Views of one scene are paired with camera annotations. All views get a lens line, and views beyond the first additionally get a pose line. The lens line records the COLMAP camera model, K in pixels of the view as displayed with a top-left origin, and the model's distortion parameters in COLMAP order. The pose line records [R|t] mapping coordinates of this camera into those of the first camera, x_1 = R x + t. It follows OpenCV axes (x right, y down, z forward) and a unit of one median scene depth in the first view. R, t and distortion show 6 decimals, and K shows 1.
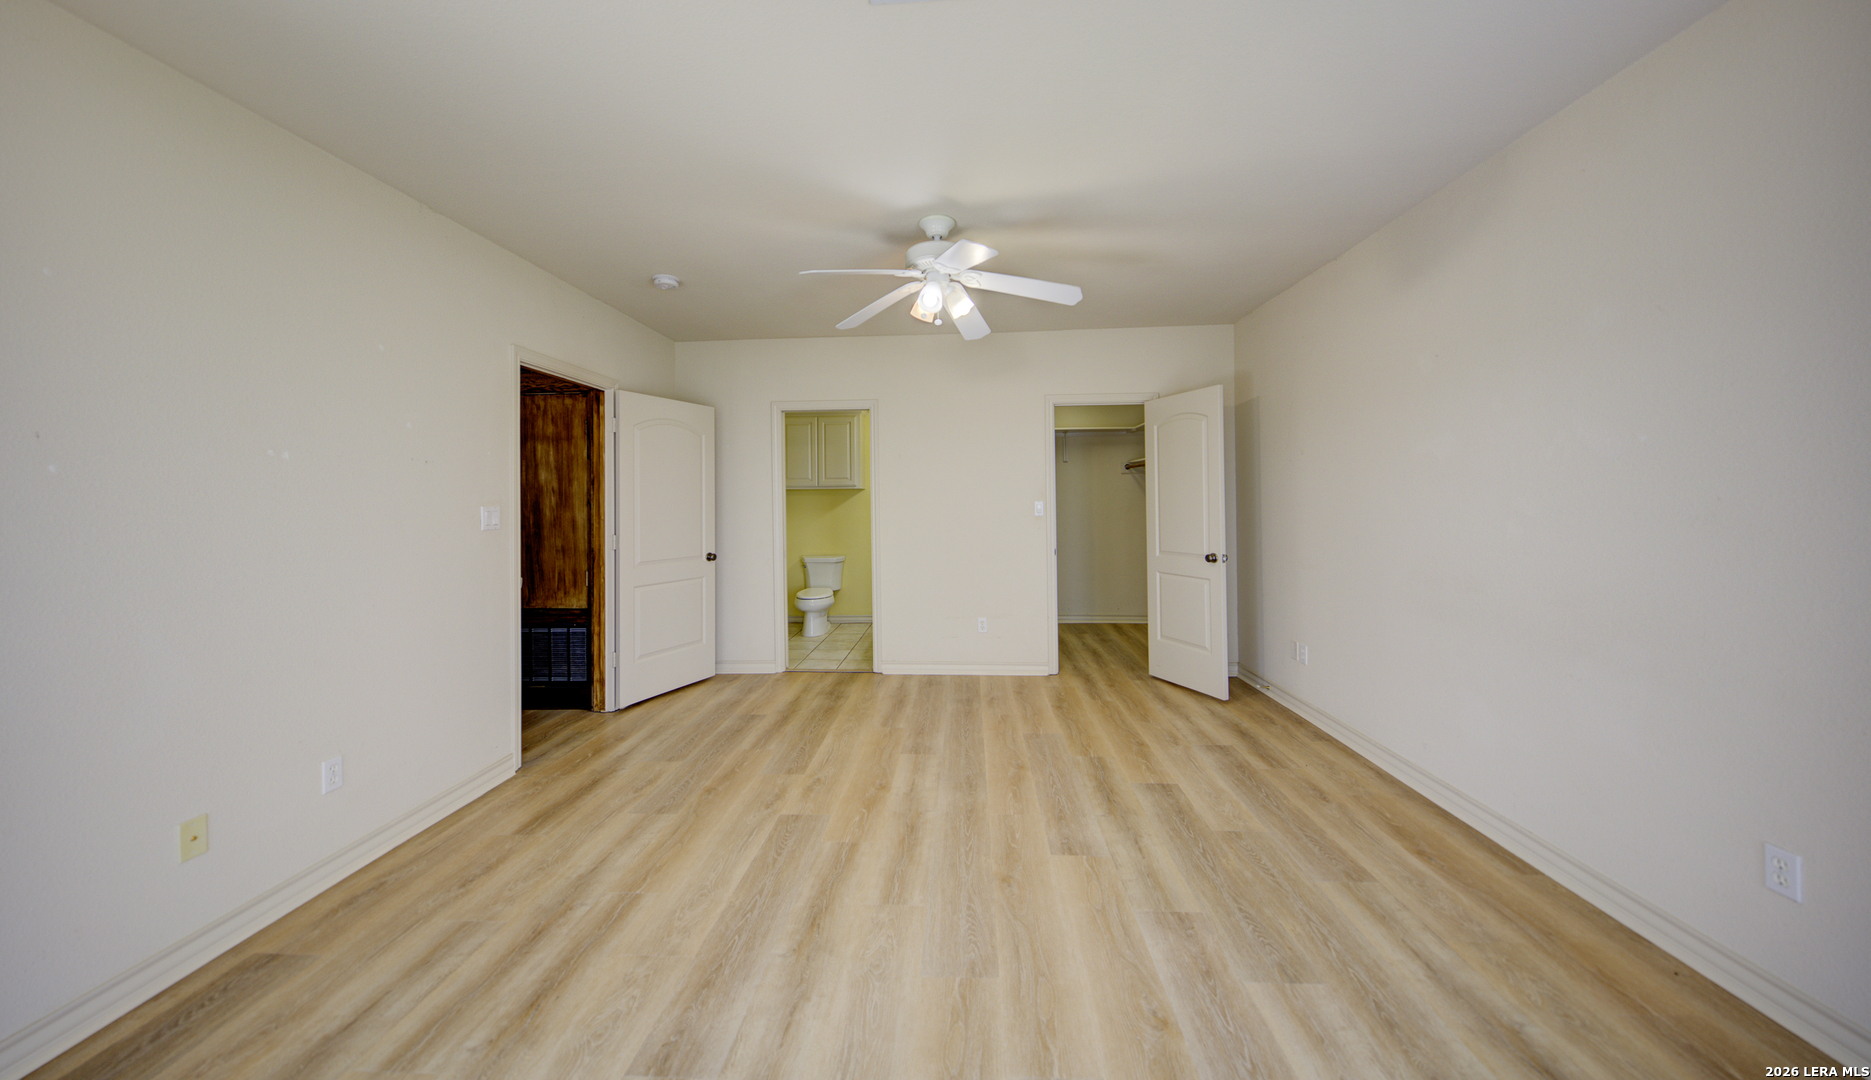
lens RADIAL K [[625.9, 0, 933.2], [0, 625.9, 495.0], [0, 0, 1]] dist [0.016057, 0.000058]
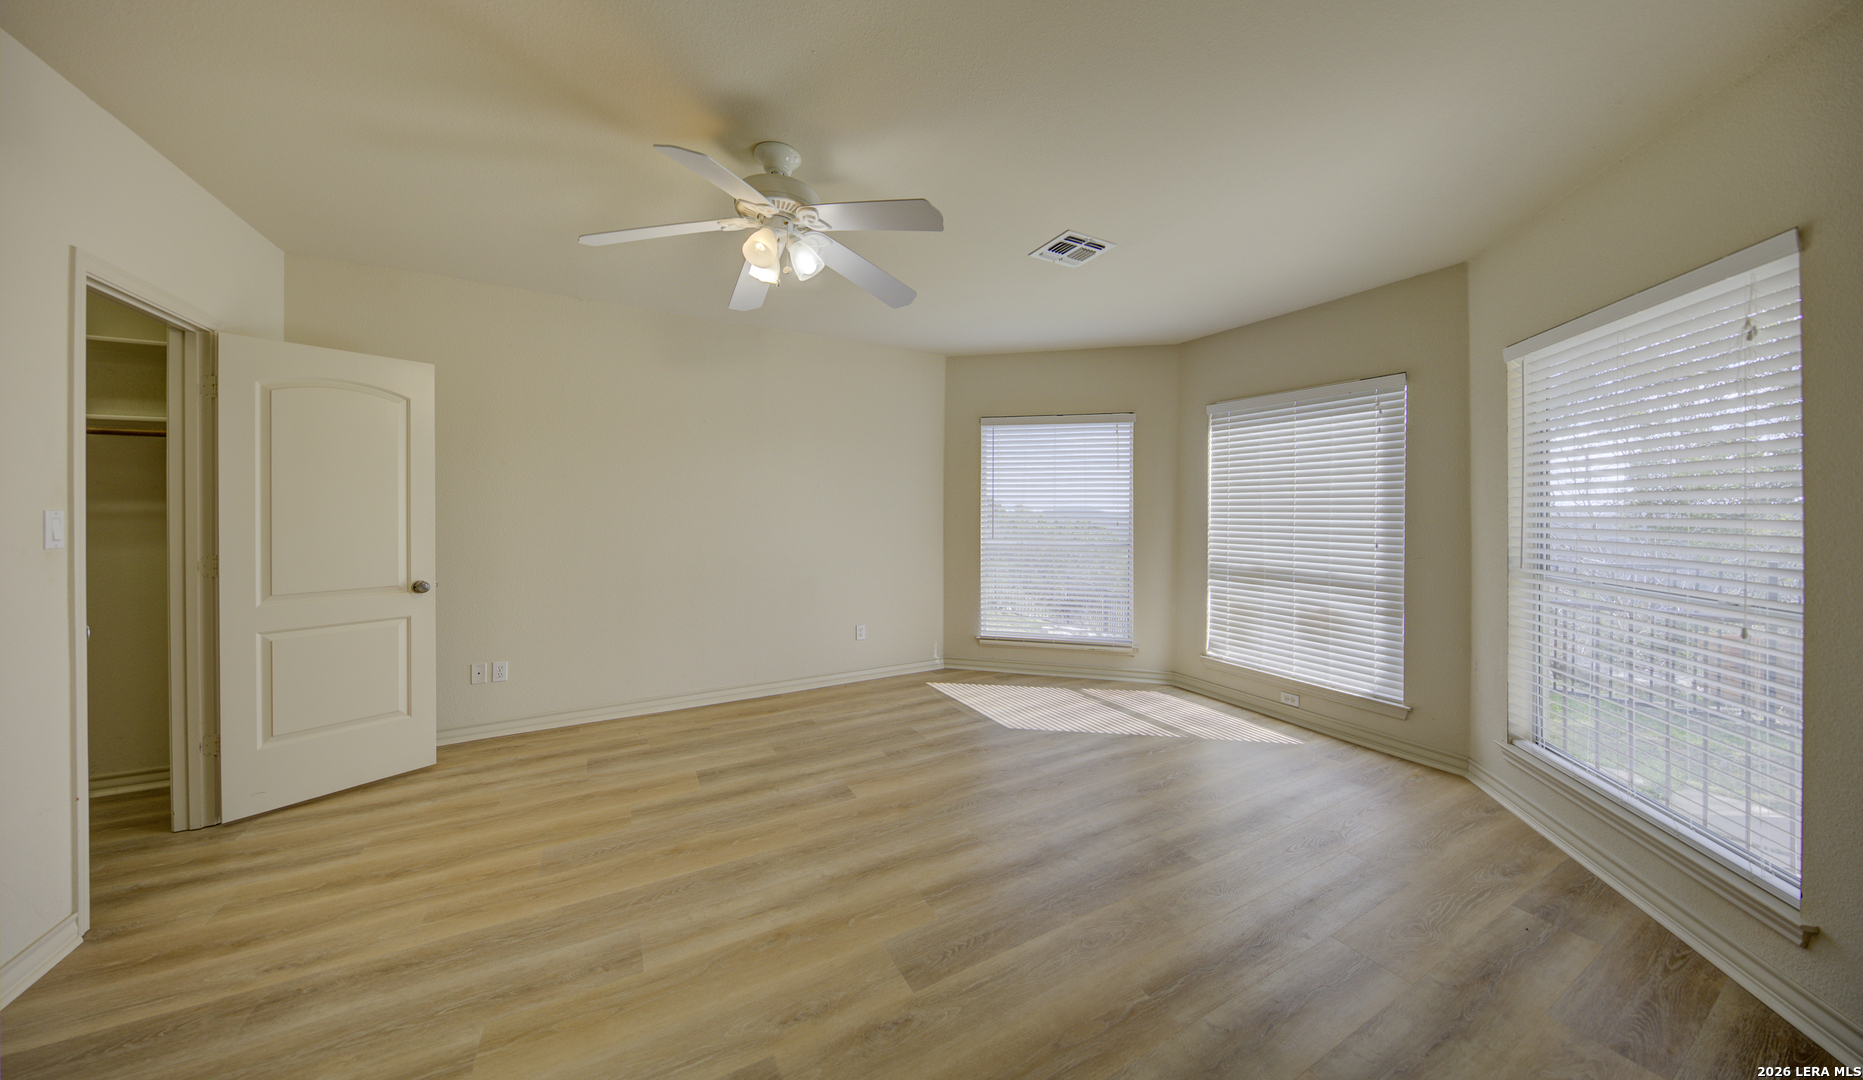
lens RADIAL K [[615.8, 0, 931.4], [0, 615.8, 523.9], [0, 0, 1]] dist [-0.001610, 0.000371]
pose [[-0.540689, -0.009258, 0.841171, -0.771637], [-0.002151, 0.999951, 0.009623, 0.021512], [-0.841220, 0.003394, -0.540683, 1.313478]]
